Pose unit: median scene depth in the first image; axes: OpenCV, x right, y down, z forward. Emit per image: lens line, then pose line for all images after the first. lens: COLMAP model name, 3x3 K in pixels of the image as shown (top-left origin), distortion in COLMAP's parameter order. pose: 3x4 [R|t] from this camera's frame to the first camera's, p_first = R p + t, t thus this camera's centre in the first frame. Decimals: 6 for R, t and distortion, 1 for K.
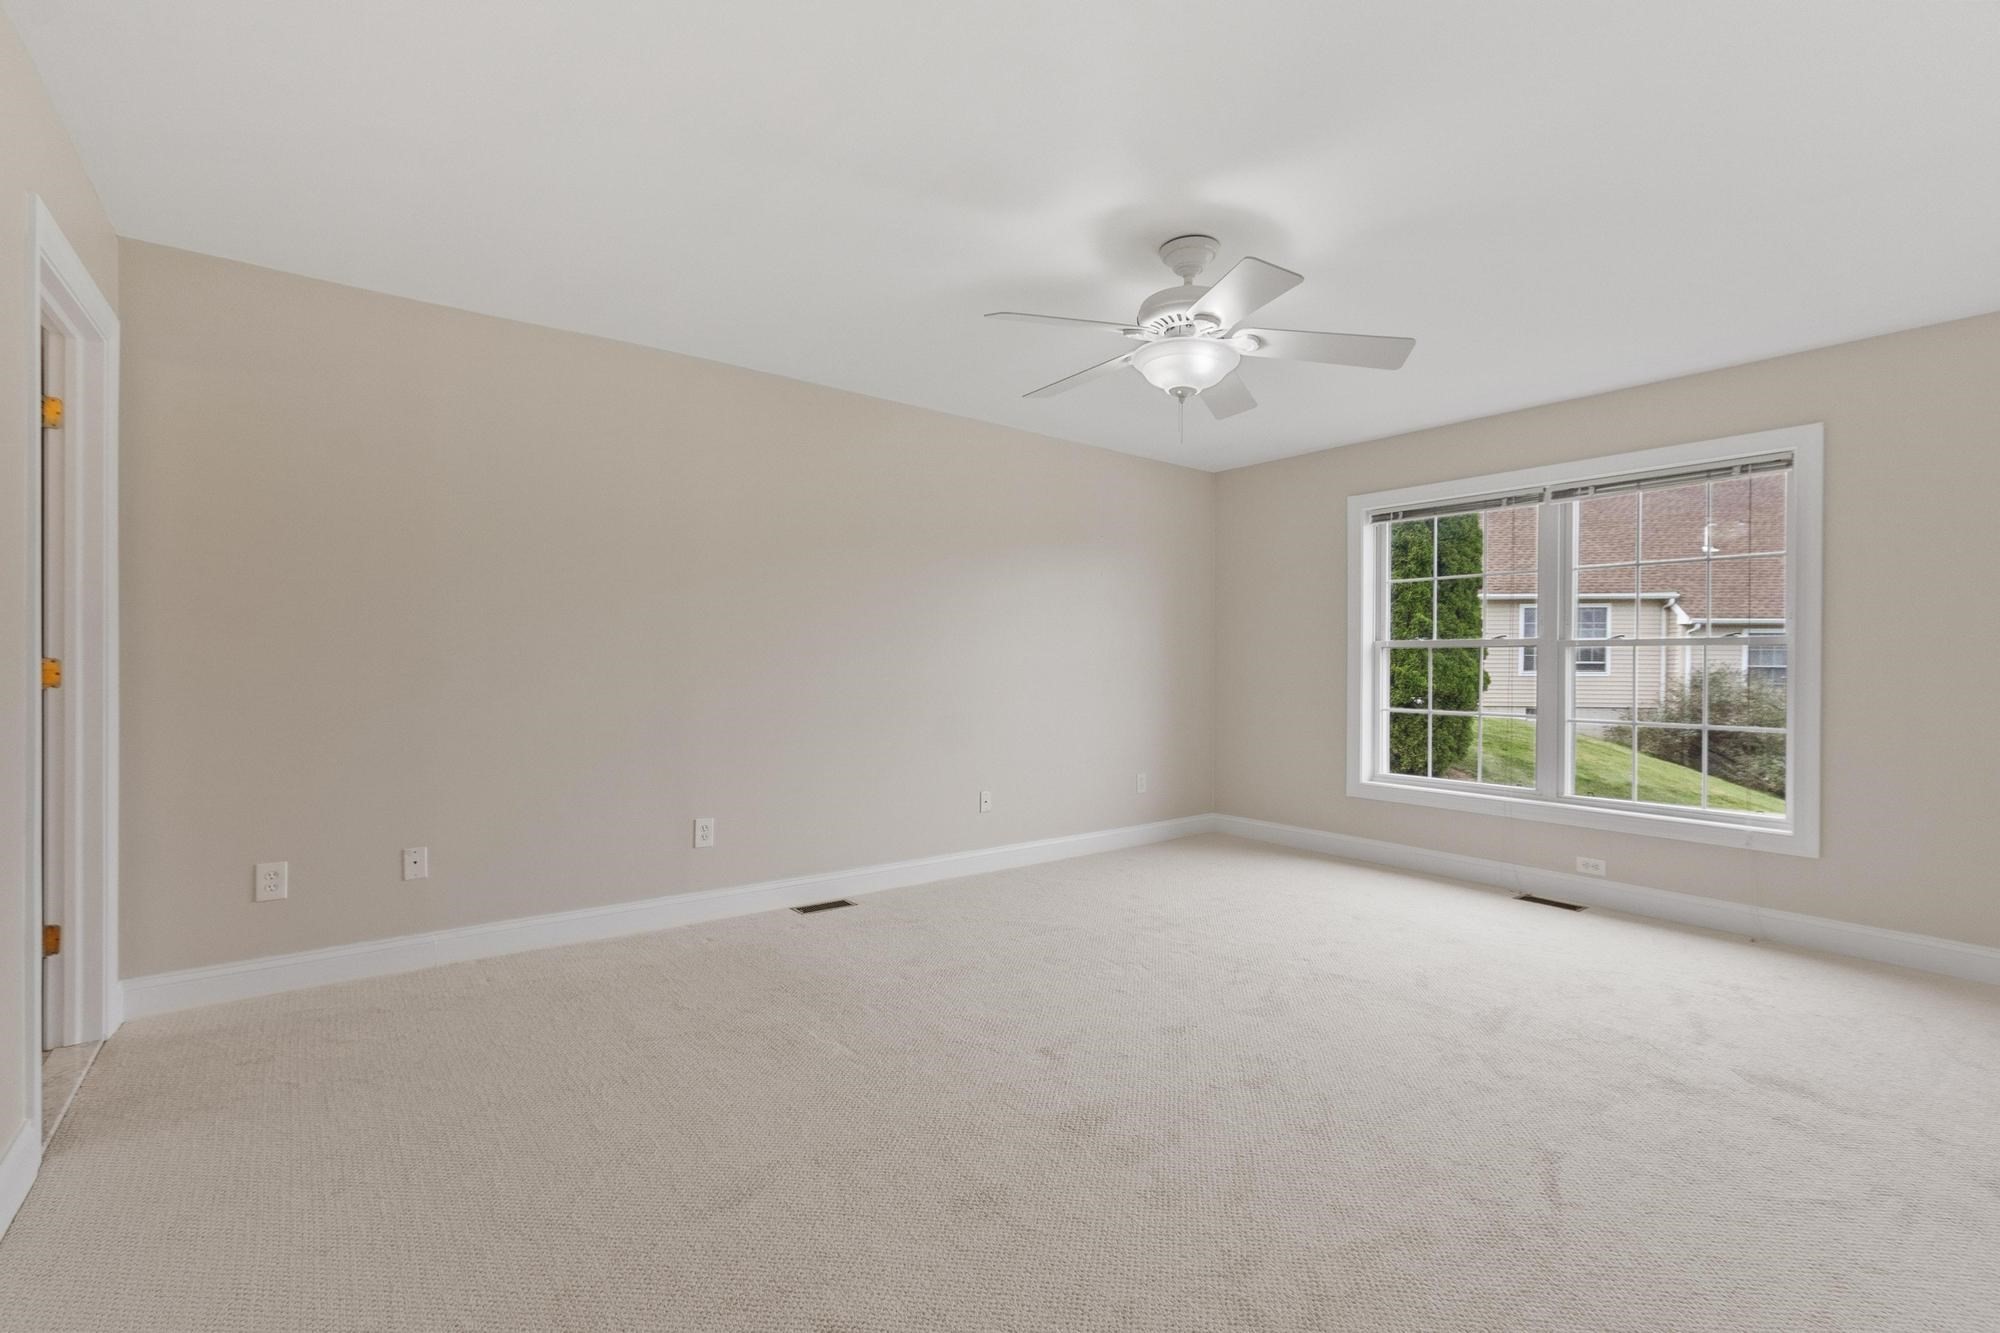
lens RADIAL K [[877.7, 0, 1005.6], [0, 877.7, 644.7], [0, 0, 1]] dist [-0.000854, 0.001287]
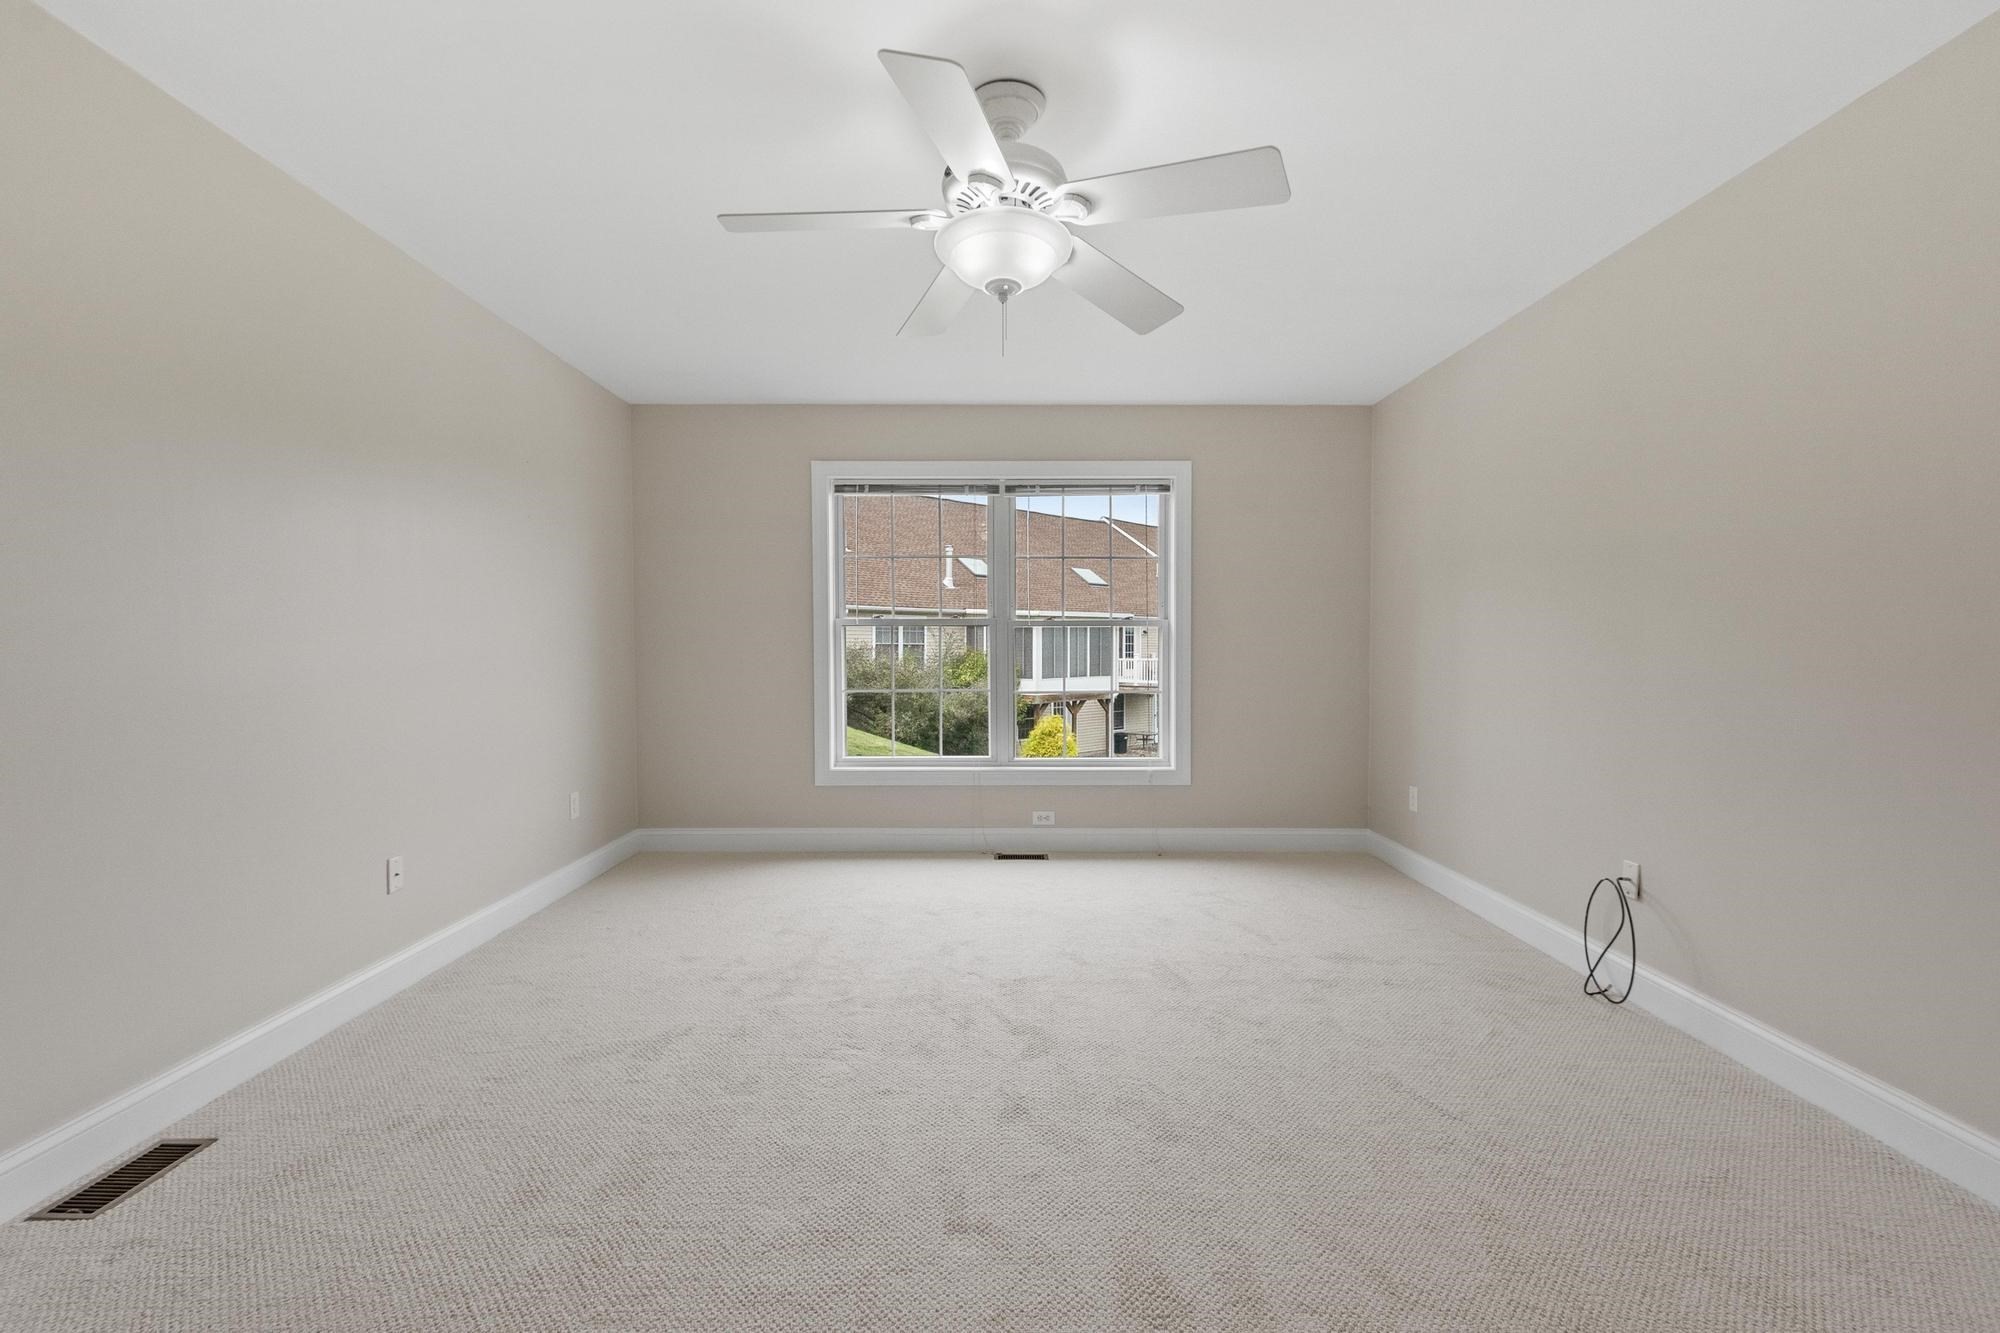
lens RADIAL K [[877.7, 0, 1004.1], [0, 877.7, 658.6], [0, 0, 1]] dist [-0.000854, 0.001287]
pose [[0.614405, -0.018521, 0.788774, -0.270896], [-0.012696, 0.999363, 0.033355, 0.006301], [-0.788889, -0.030508, 0.613778, 0.347832]]
